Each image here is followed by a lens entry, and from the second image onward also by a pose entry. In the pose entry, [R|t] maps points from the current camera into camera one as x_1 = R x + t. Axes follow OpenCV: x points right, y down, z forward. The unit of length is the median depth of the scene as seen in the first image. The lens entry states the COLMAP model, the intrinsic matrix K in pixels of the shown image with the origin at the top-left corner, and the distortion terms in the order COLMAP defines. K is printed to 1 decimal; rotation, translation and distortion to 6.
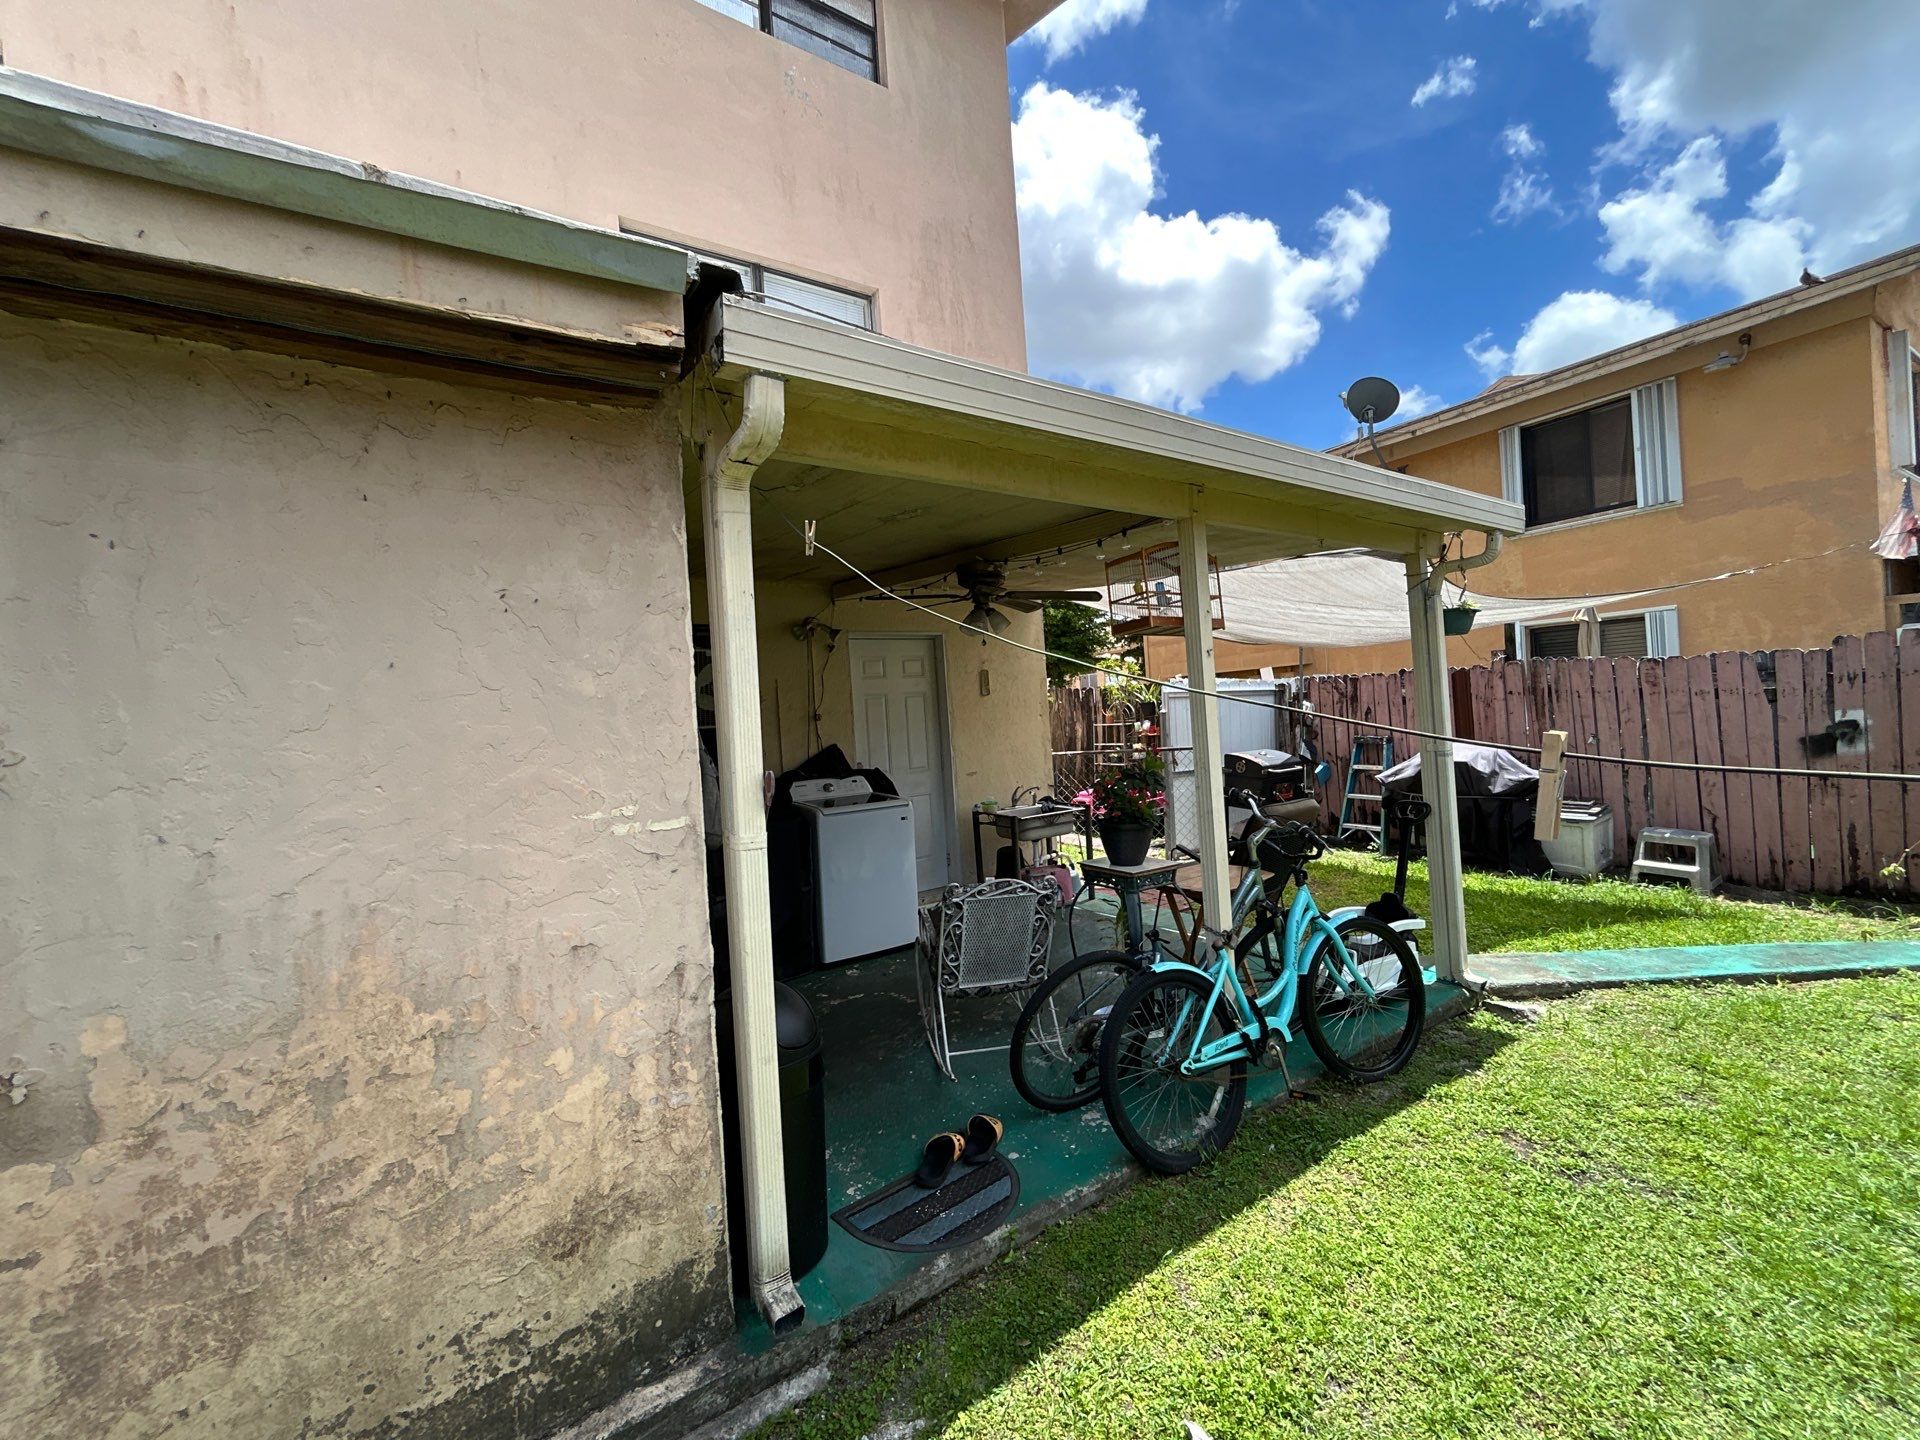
lens RADIAL K [[784.4, 0, 960.0], [0, 784.4, 720.0], [0, 0, 1]] dist [-0.000499, -0.000074]
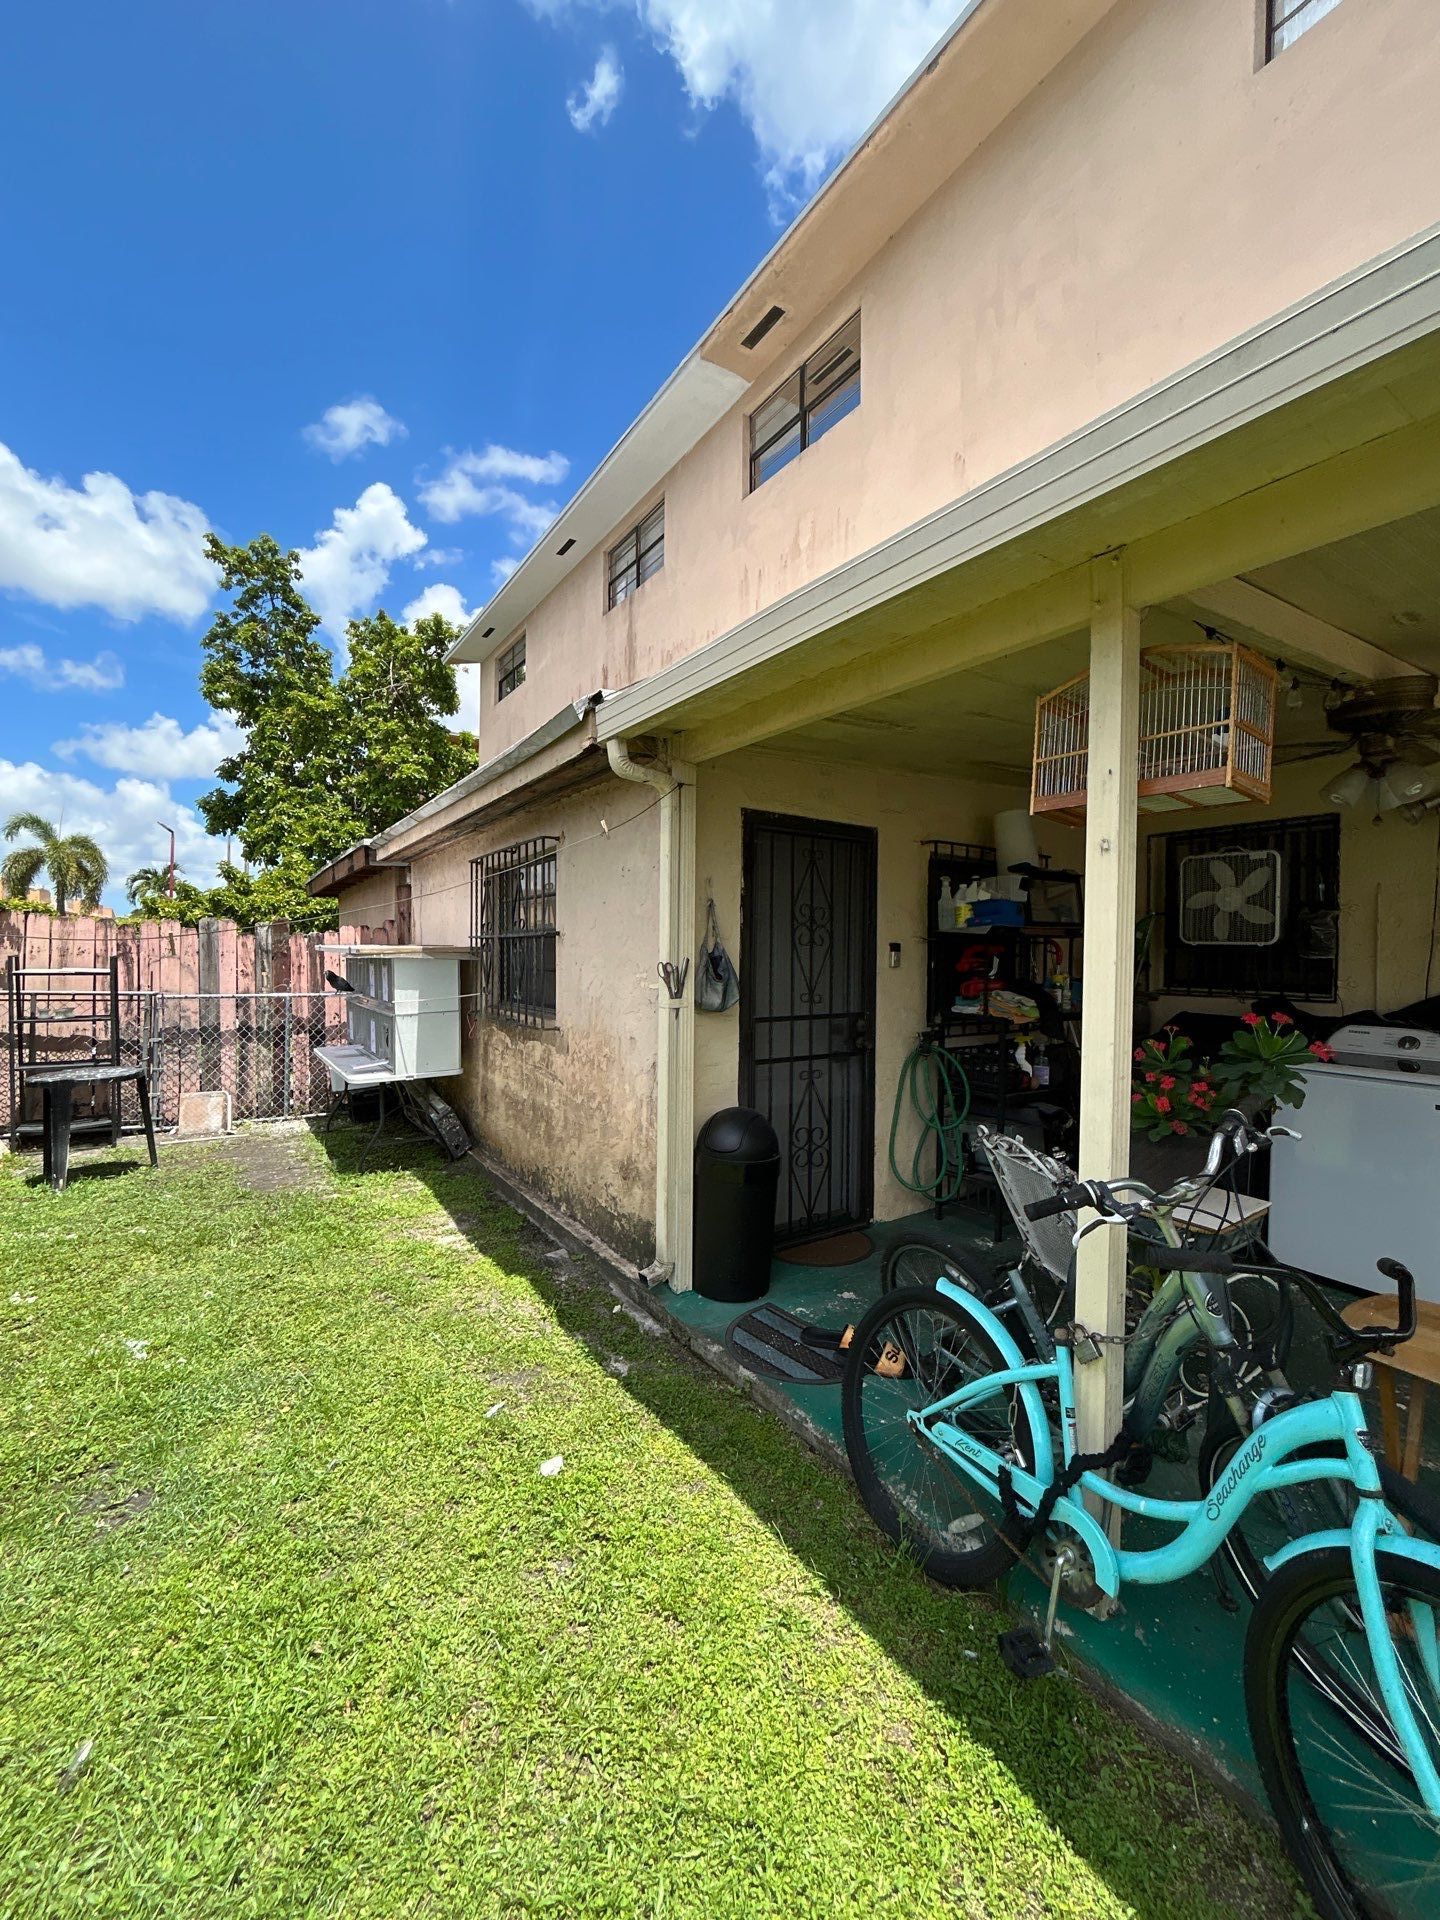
lens RADIAL K [[784.4, 0, 720.0], [0, 784.4, 960.0], [0, 0, 1]] dist [-0.000499, -0.000074]
pose [[-0.016804, 0.071549, -0.997296, 1.210042], [-0.019476, 0.997224, 0.071872, -0.051195], [0.999669, 0.020631, -0.015364, 0.986168]]
